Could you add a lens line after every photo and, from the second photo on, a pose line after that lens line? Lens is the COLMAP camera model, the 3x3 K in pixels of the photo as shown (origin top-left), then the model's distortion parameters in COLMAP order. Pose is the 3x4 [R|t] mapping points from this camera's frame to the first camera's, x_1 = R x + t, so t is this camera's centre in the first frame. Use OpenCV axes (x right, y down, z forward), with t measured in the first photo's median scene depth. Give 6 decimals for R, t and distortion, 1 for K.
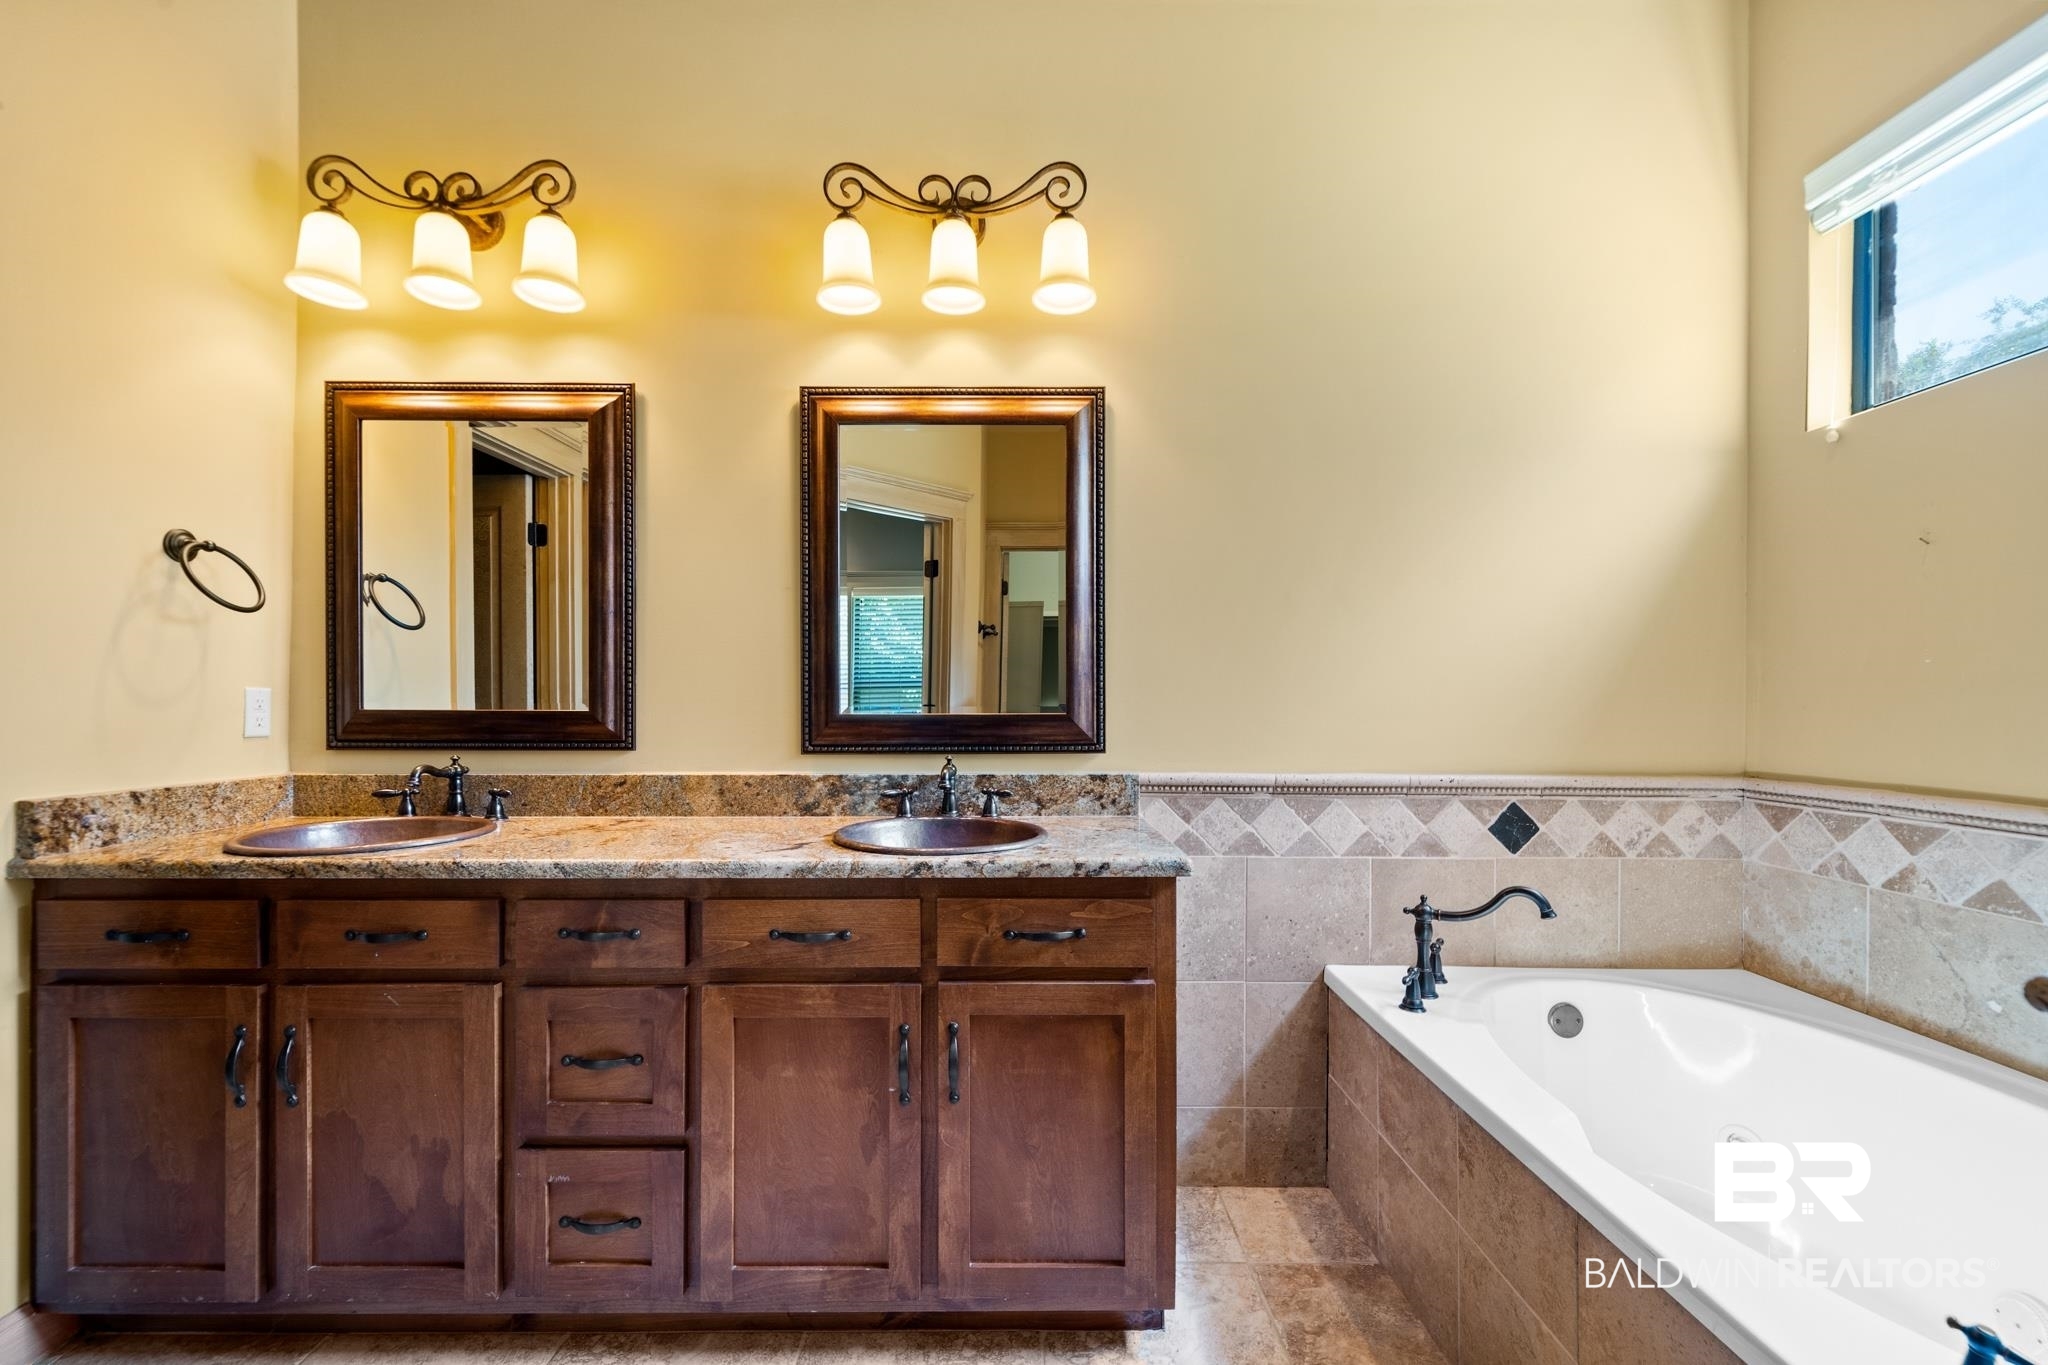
lens RADIAL K [[815.6, 0, 1019.2], [0, 815.6, 698.8], [0, 0, 1]] dist [-0.002370, 0.000216]
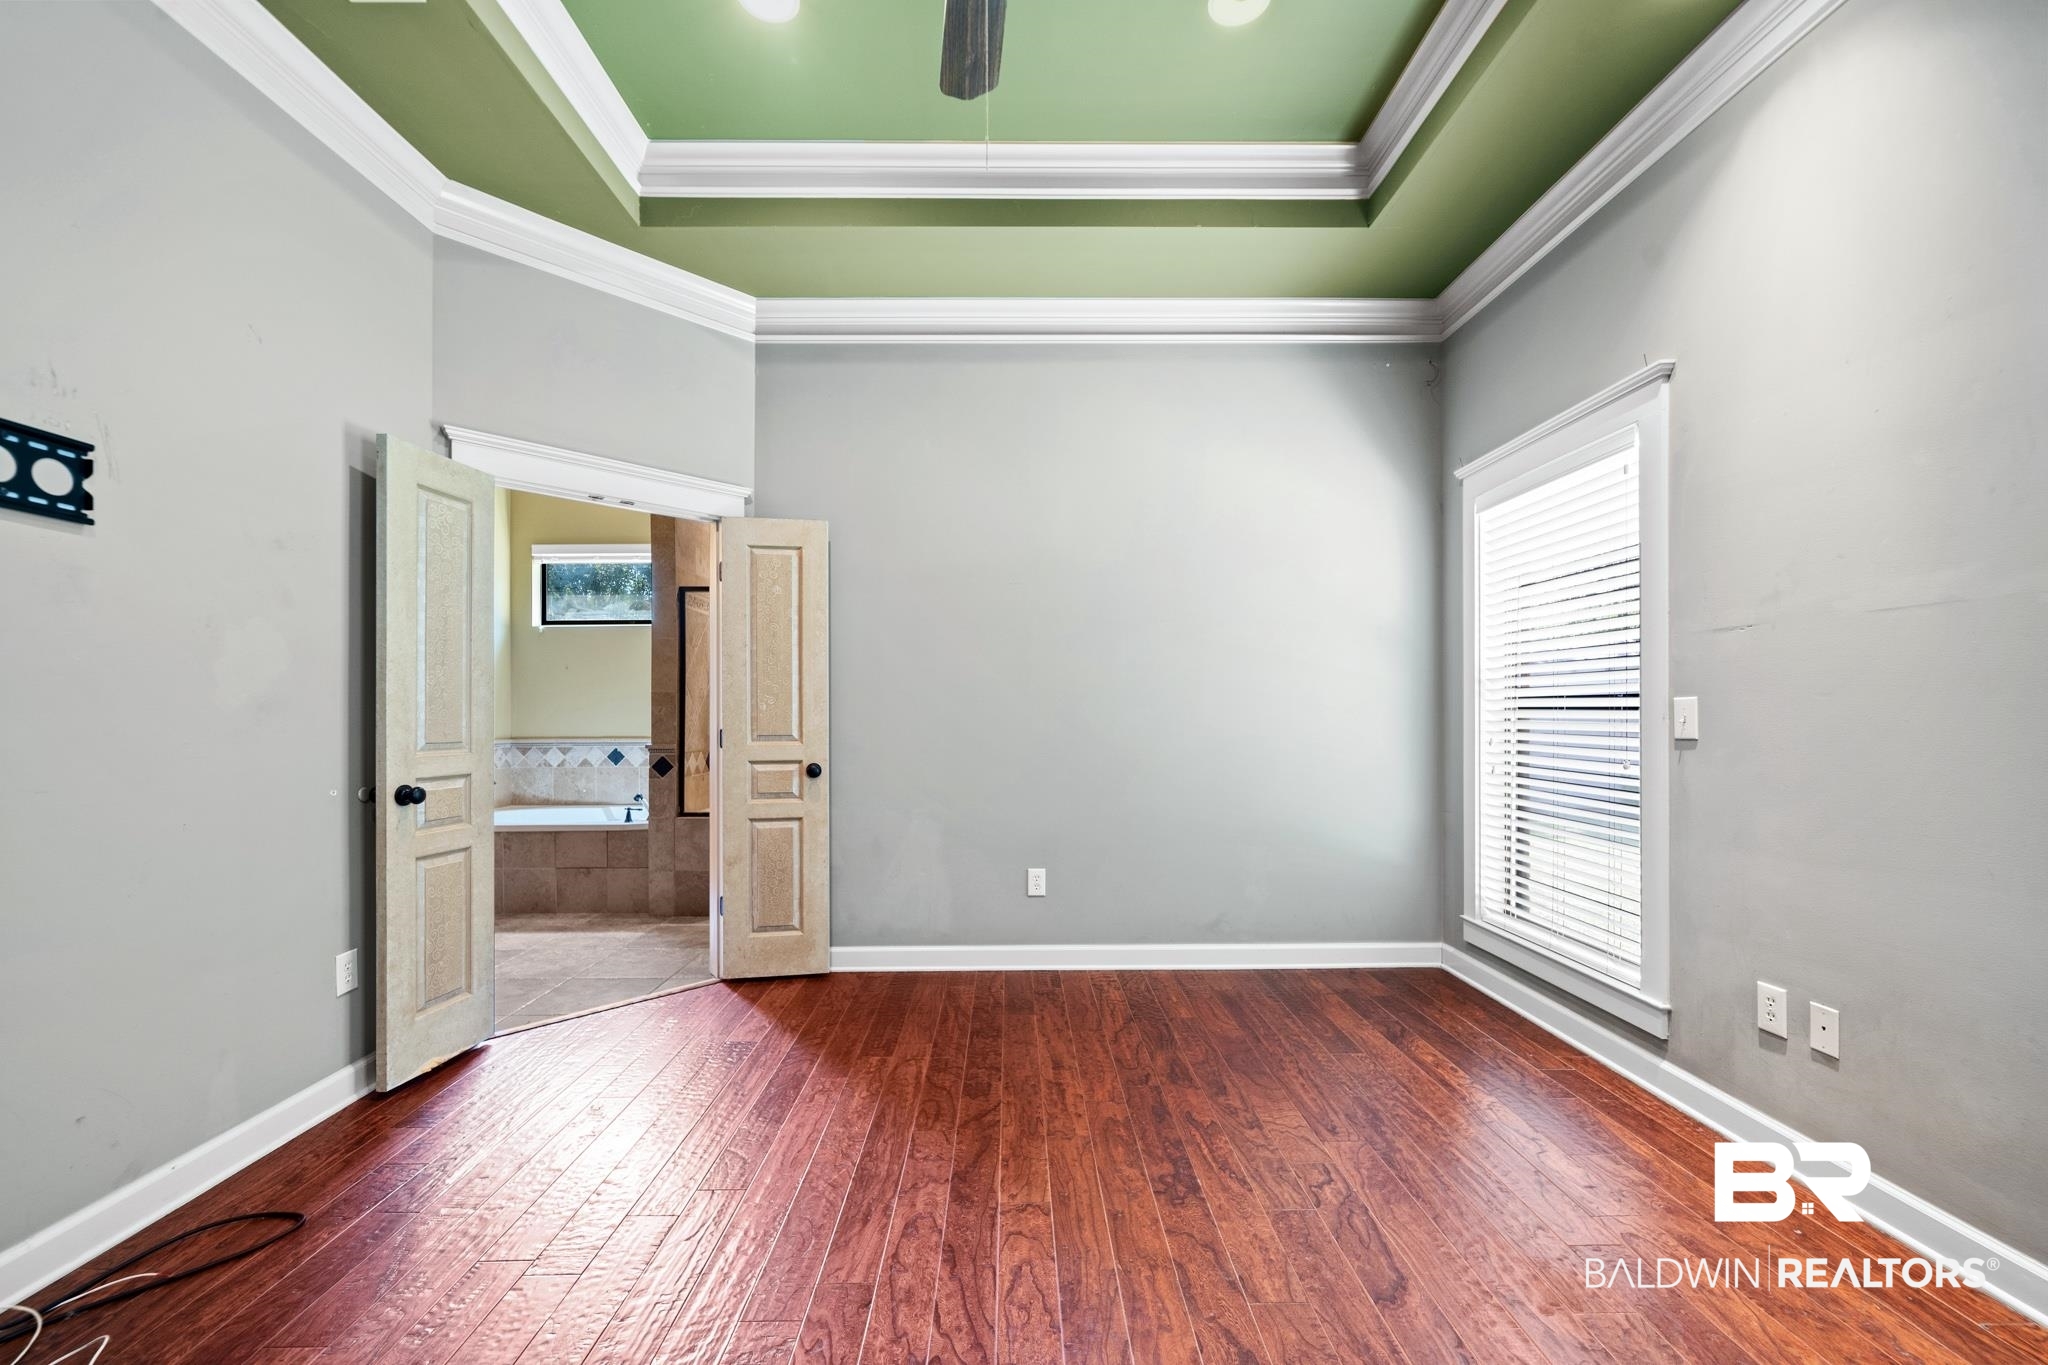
lens RADIAL K [[815.6, 0, 1036.3], [0, 815.6, 718.4], [0, 0, 1]] dist [-0.002370, 0.000216]
pose [[-0.001064, -0.008016, 0.999967, -2.159592], [0.000358, 0.999968, 0.008016, -0.000059], [-0.999999, 0.000366, -0.001061, -0.929325]]
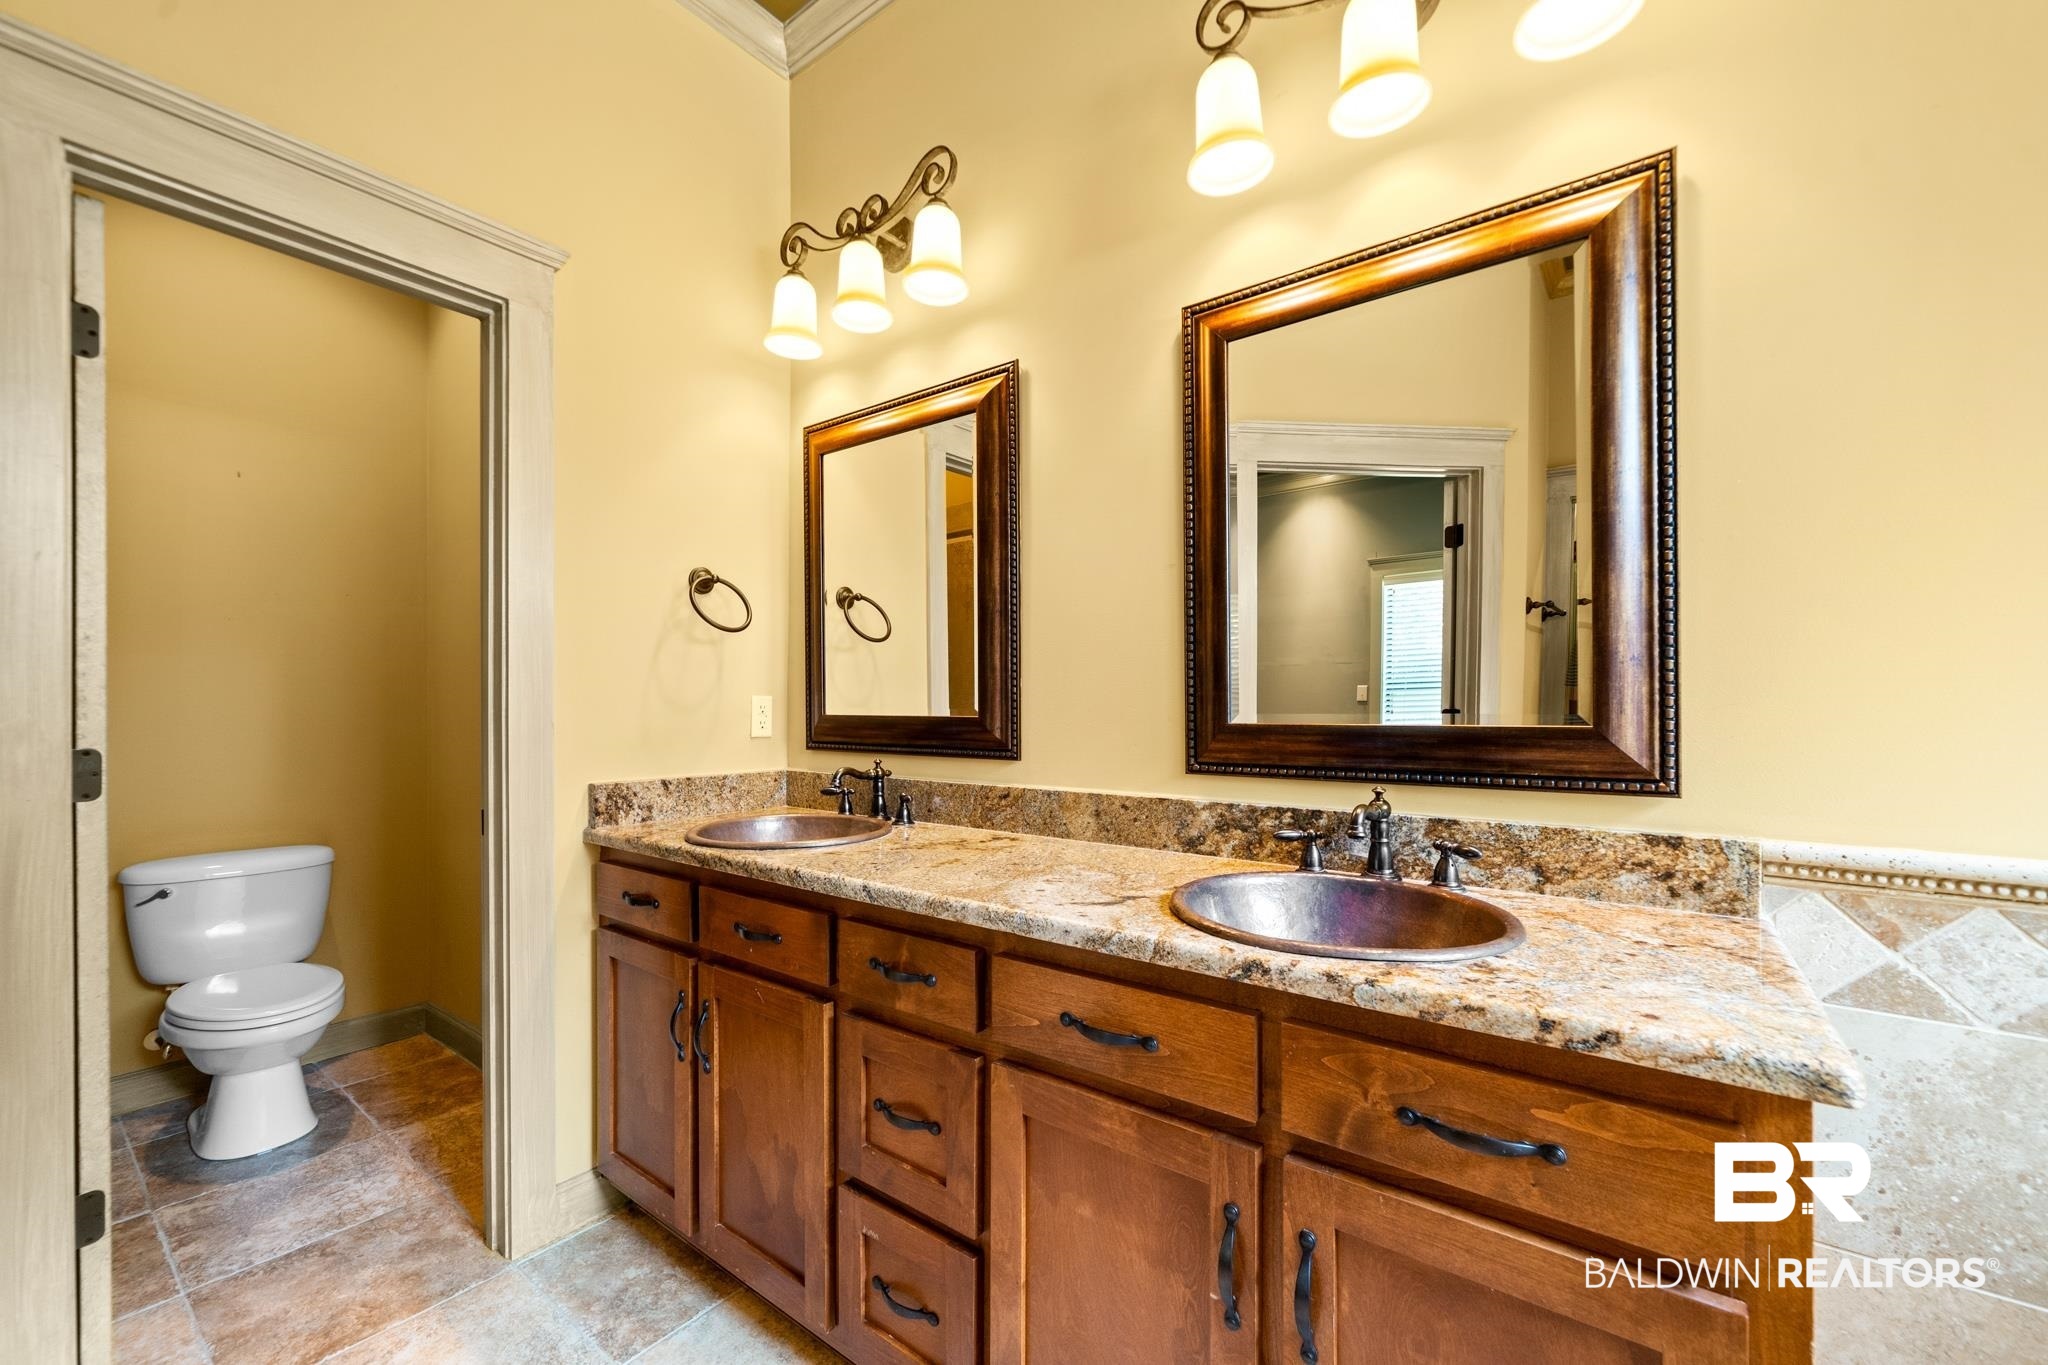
lens RADIAL K [[815.6, 0, 1022.7], [0, 815.6, 705.1], [0, 0, 1]] dist [-0.002370, 0.000216]
pose [[0.790690, -0.002704, -0.612211, 0.096321], [0.003316, 0.999994, -0.000134, 0.001332], [0.612208, -0.001924, 0.790694, 0.296091]]
